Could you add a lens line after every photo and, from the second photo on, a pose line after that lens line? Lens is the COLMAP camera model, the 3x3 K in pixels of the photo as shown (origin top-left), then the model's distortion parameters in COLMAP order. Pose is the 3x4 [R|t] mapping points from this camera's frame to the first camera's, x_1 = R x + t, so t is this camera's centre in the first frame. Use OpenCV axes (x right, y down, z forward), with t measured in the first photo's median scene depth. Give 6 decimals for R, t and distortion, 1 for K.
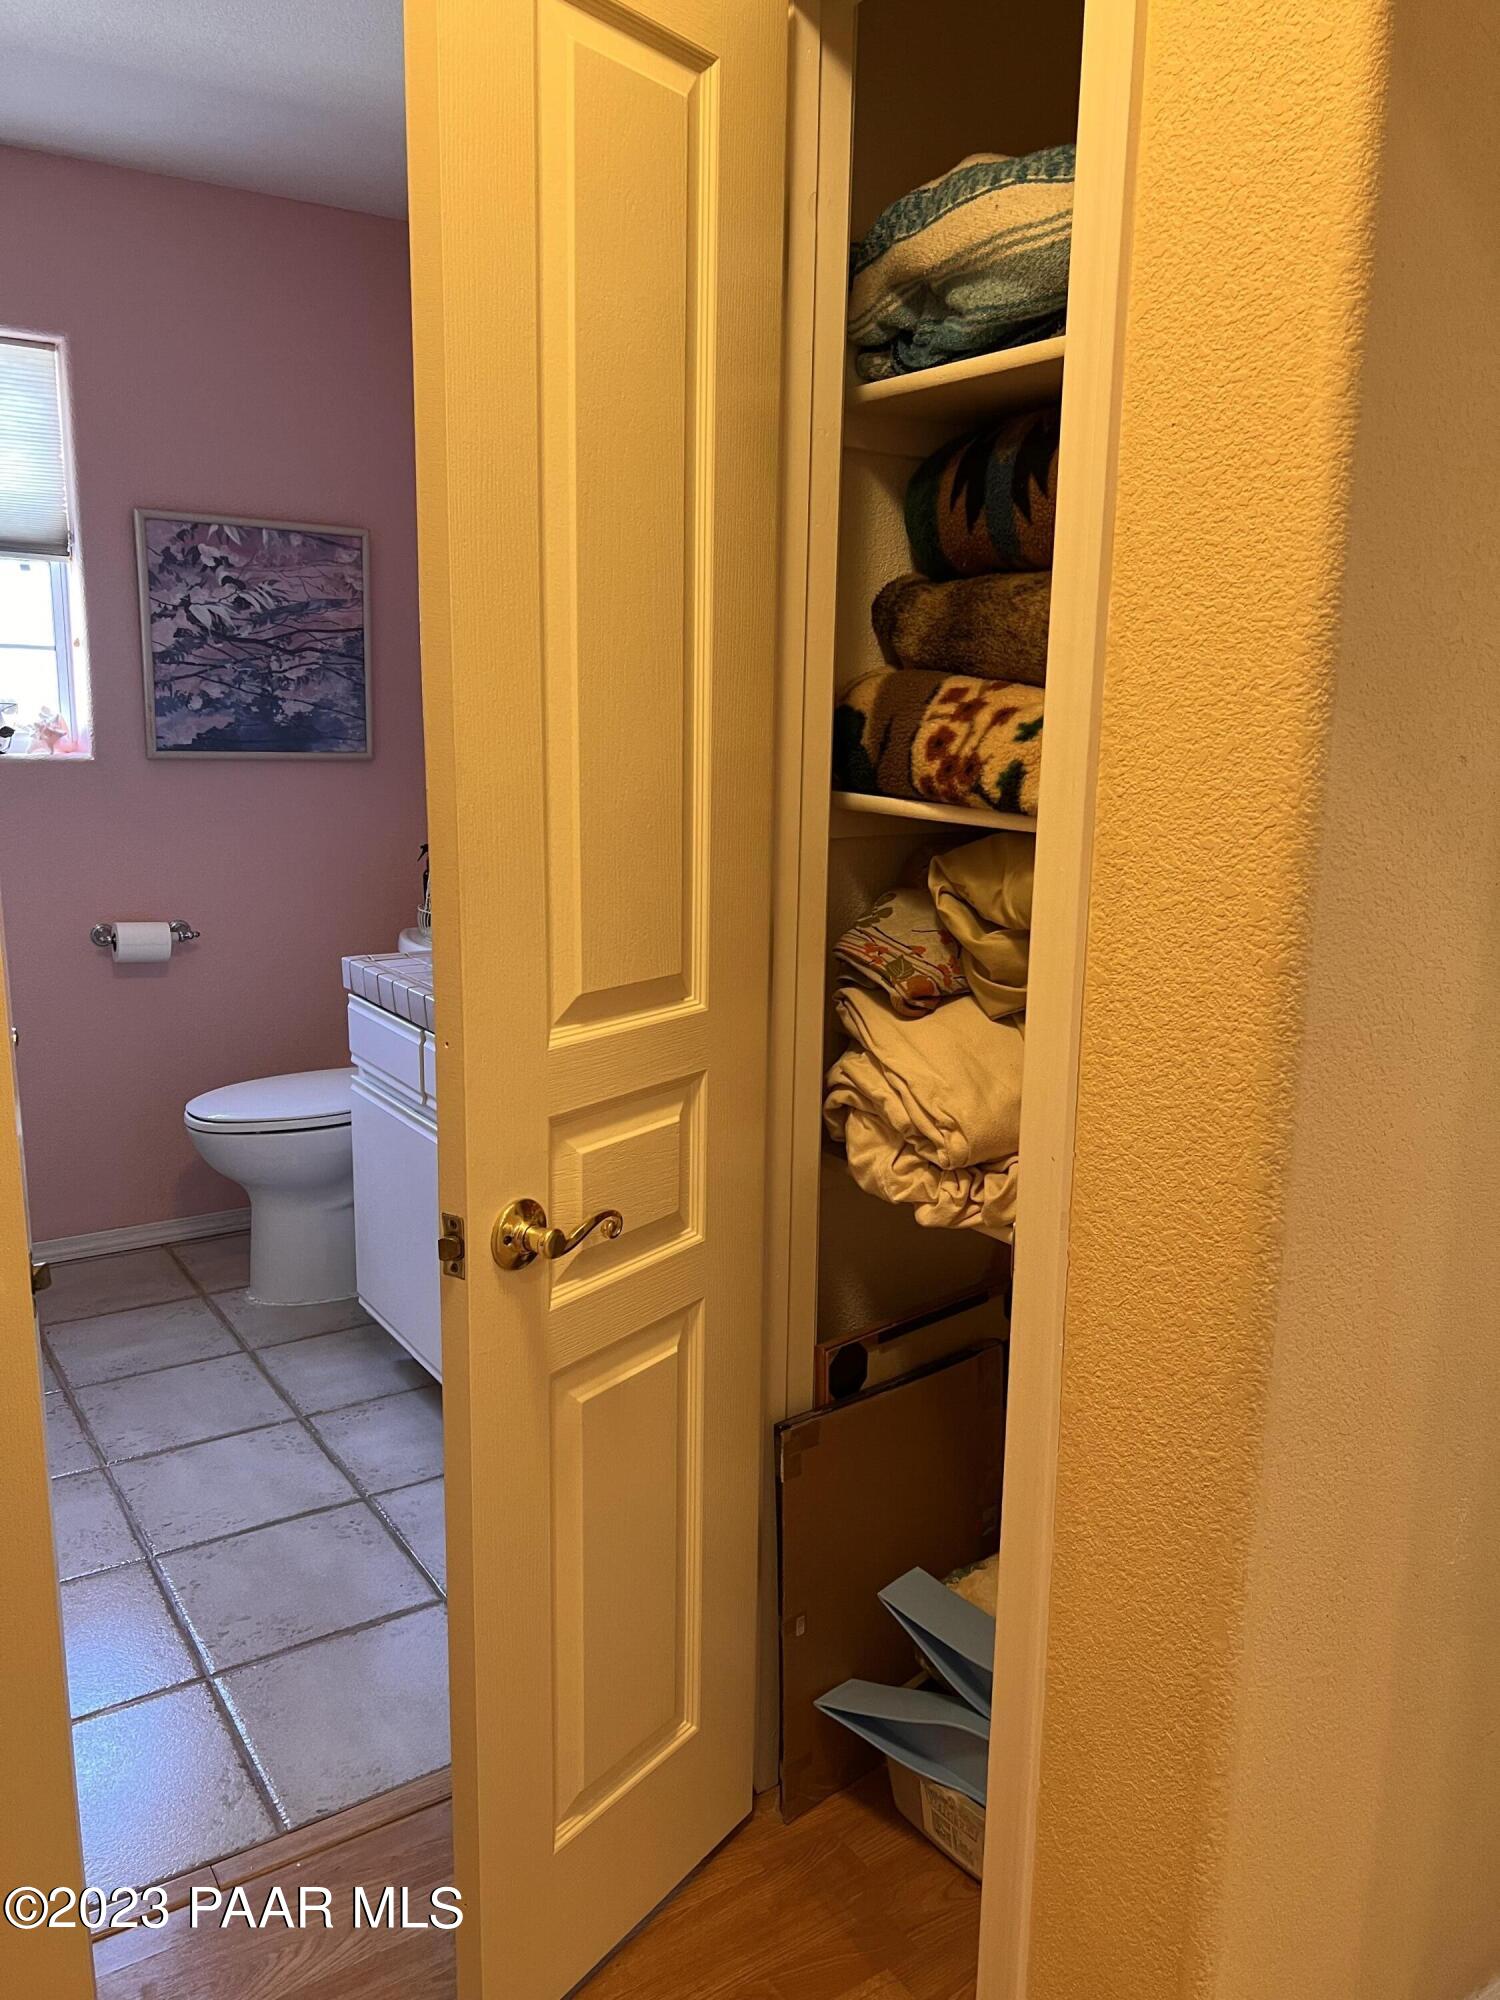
lens RADIAL K [[1521.7, 0, 741.8], [0, 1521.7, 997.4], [0, 0, 1]] dist [0.044430, -0.052786]
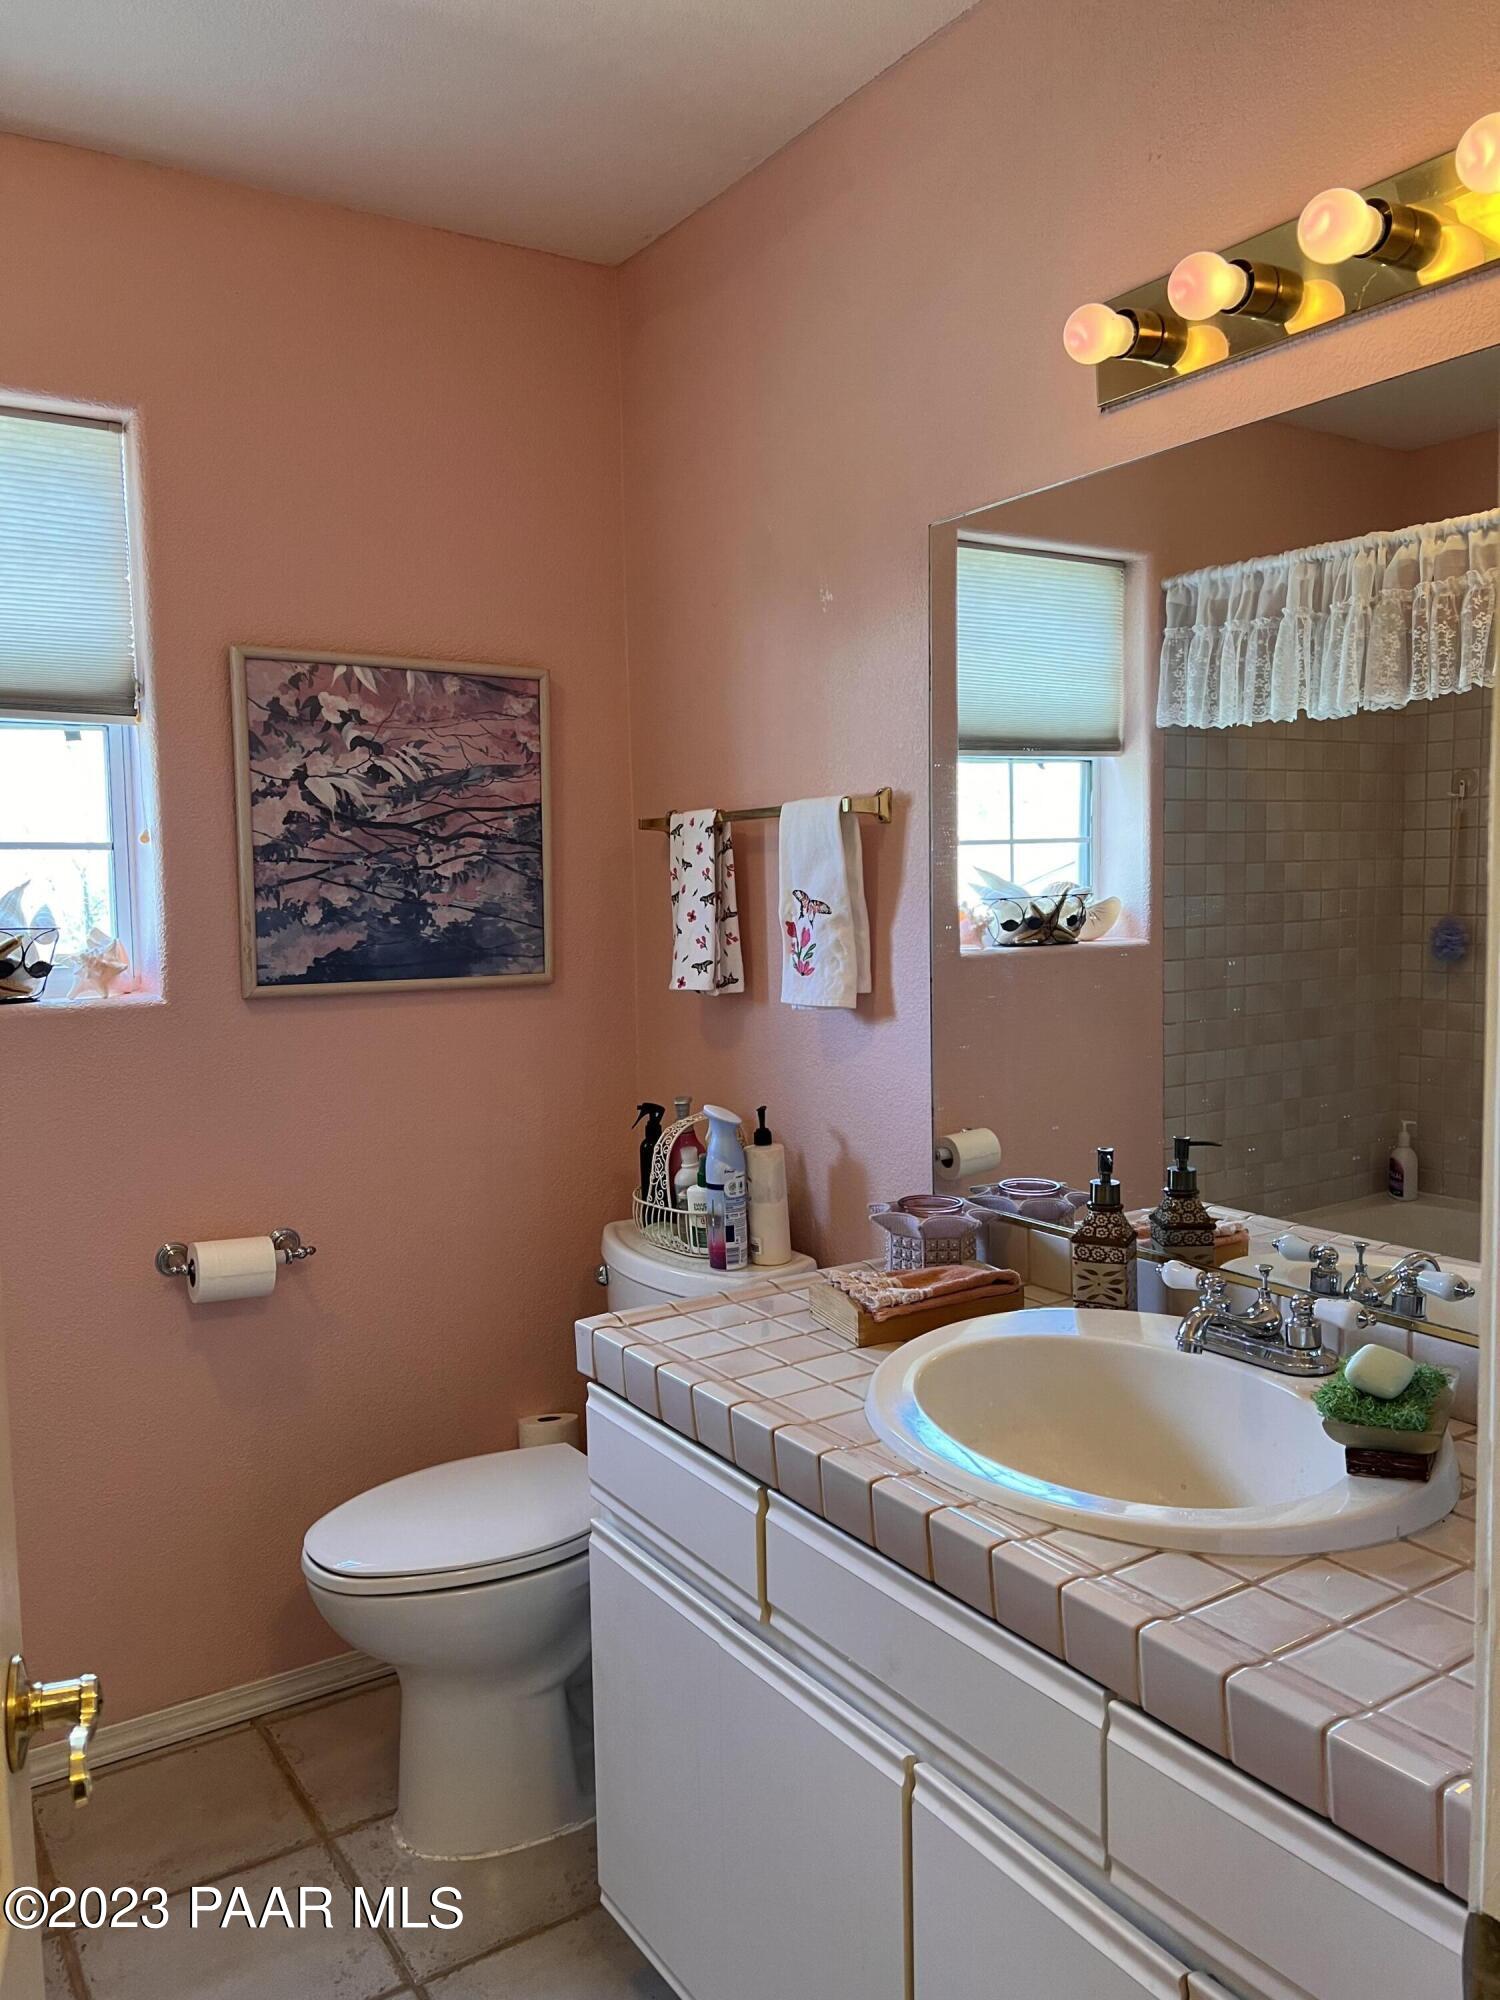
lens RADIAL K [[1521.7, 0, 758.1], [0, 1521.7, 994.2], [0, 0, 1]] dist [0.044430, -0.052786]
pose [[0.999360, -0.034317, -0.010085, -0.149414], [0.032864, 0.992251, -0.119821, -0.067413], [0.014118, 0.119413, 0.992744, 0.319821]]
